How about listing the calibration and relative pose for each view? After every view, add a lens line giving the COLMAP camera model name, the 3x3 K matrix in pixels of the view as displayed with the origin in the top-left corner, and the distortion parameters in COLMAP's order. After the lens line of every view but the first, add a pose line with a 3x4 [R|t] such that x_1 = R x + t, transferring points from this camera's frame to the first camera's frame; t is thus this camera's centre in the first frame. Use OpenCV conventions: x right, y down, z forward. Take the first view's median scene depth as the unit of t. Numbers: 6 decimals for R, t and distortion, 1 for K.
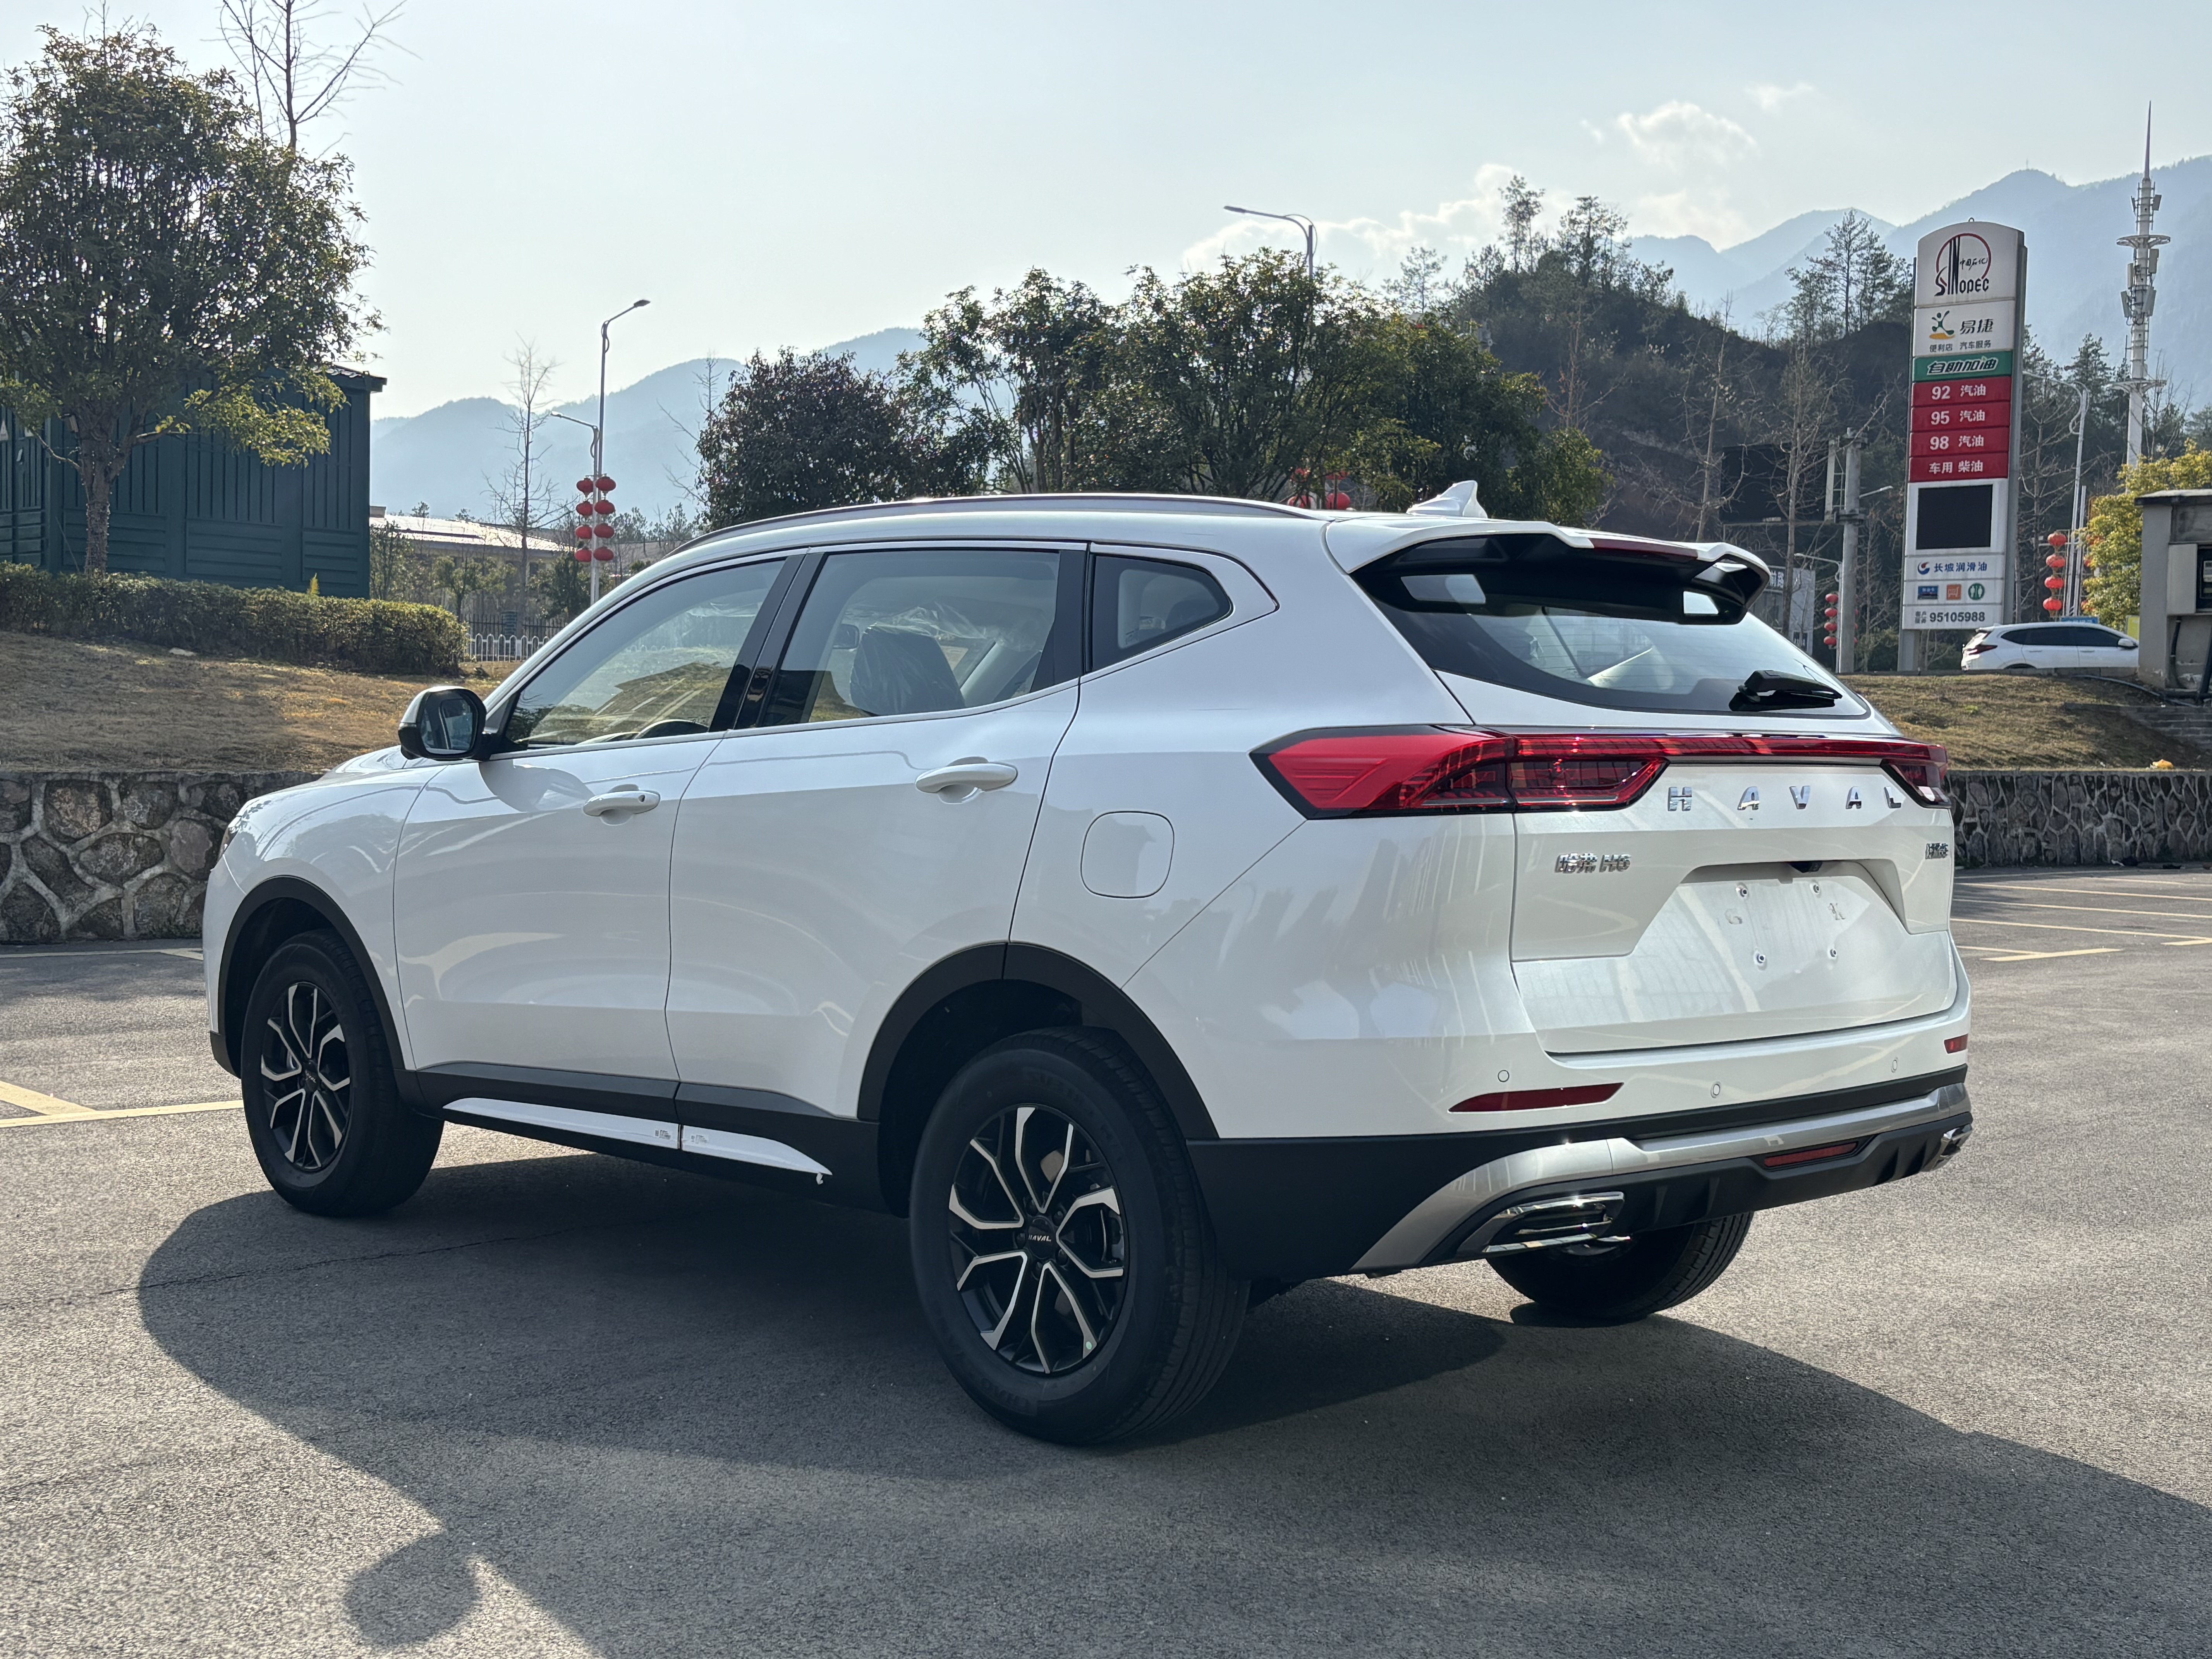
lens RADIAL K [[2572.0, 0, 1119.0], [0, 2572.0, 834.4], [0, 0, 1]] dist [0.180363, -0.584154]
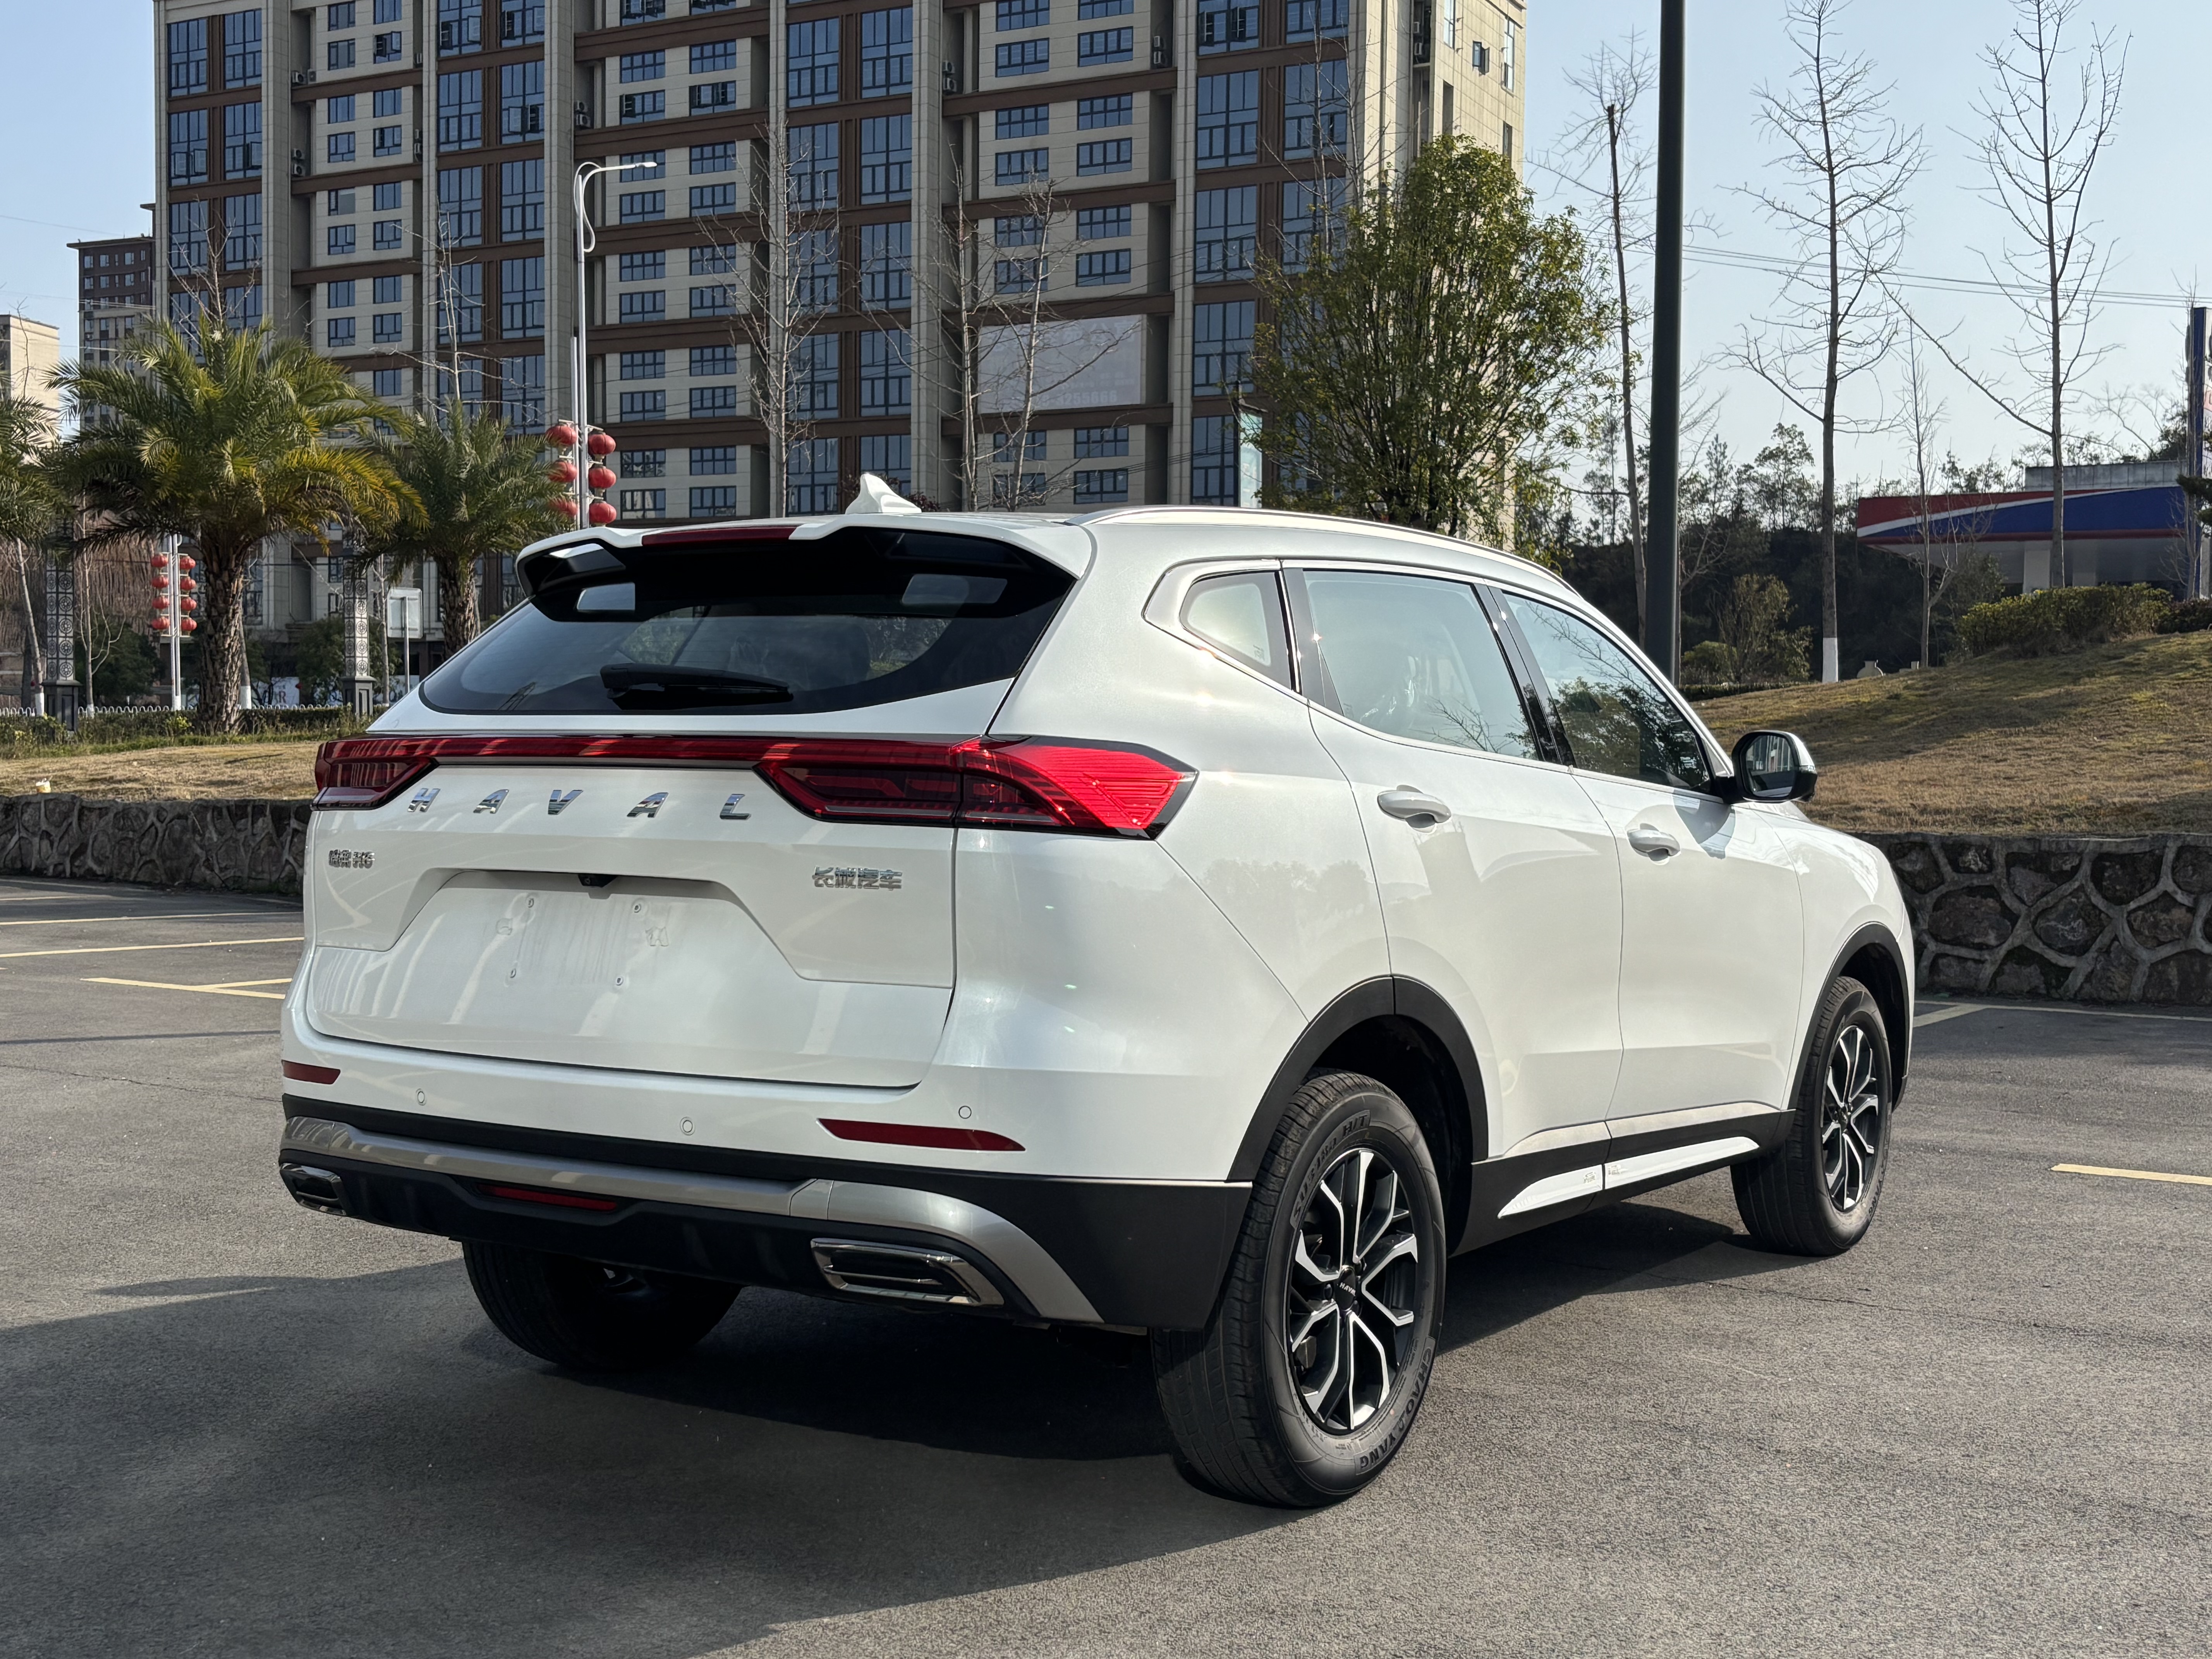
lens RADIAL K [[2572.0, 0, 1119.0], [0, 2572.0, 834.4], [0, 0, 1]] dist [0.180363, -0.584154]
pose [[0.211377, 0.009277, -0.977361, 1.160649], [-0.044455, 0.999011, -0.000132, -0.011464], [0.976393, 0.043476, 0.211580, 0.976116]]
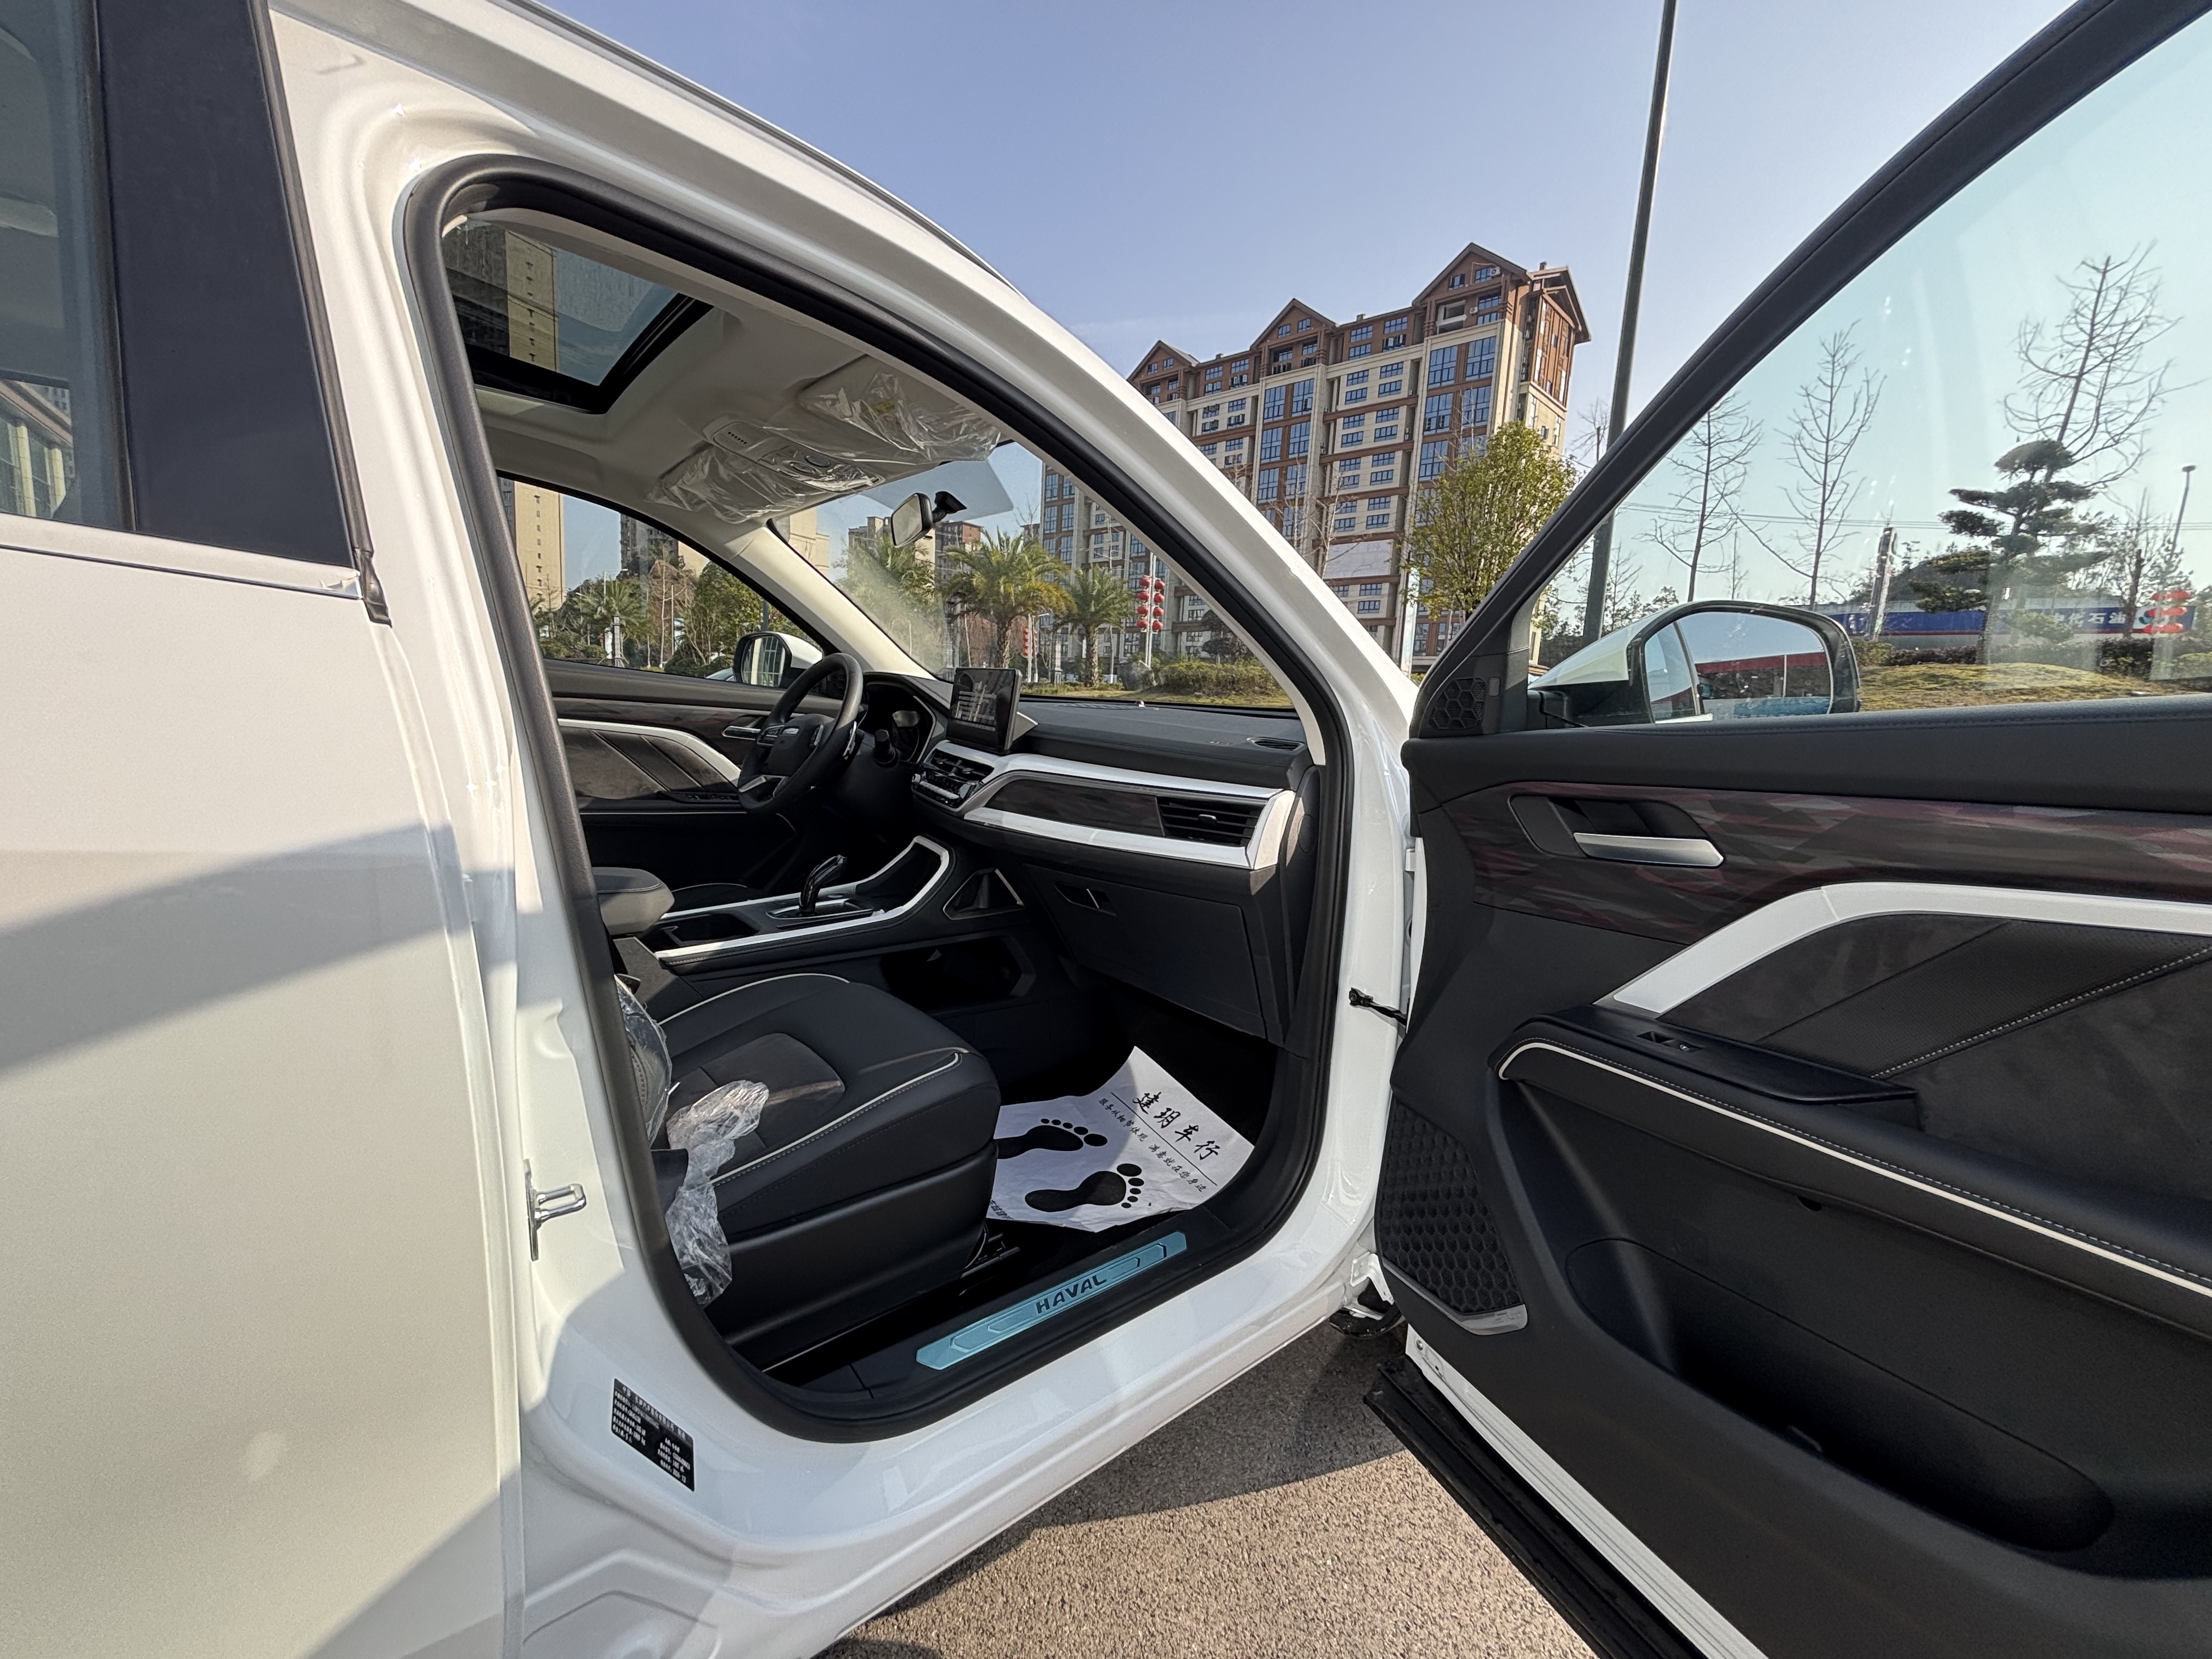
lens RADIAL K [[870.3, 0, 1107.3], [0, 870.3, 833.3], [0, 0, 1]] dist [-0.010904, -0.000199]
pose [[-0.093405, 0.124694, -0.987789, 0.245658], [-0.092128, 0.986787, 0.133279, -0.044945], [0.991357, 0.103452, -0.080683, 1.429249]]
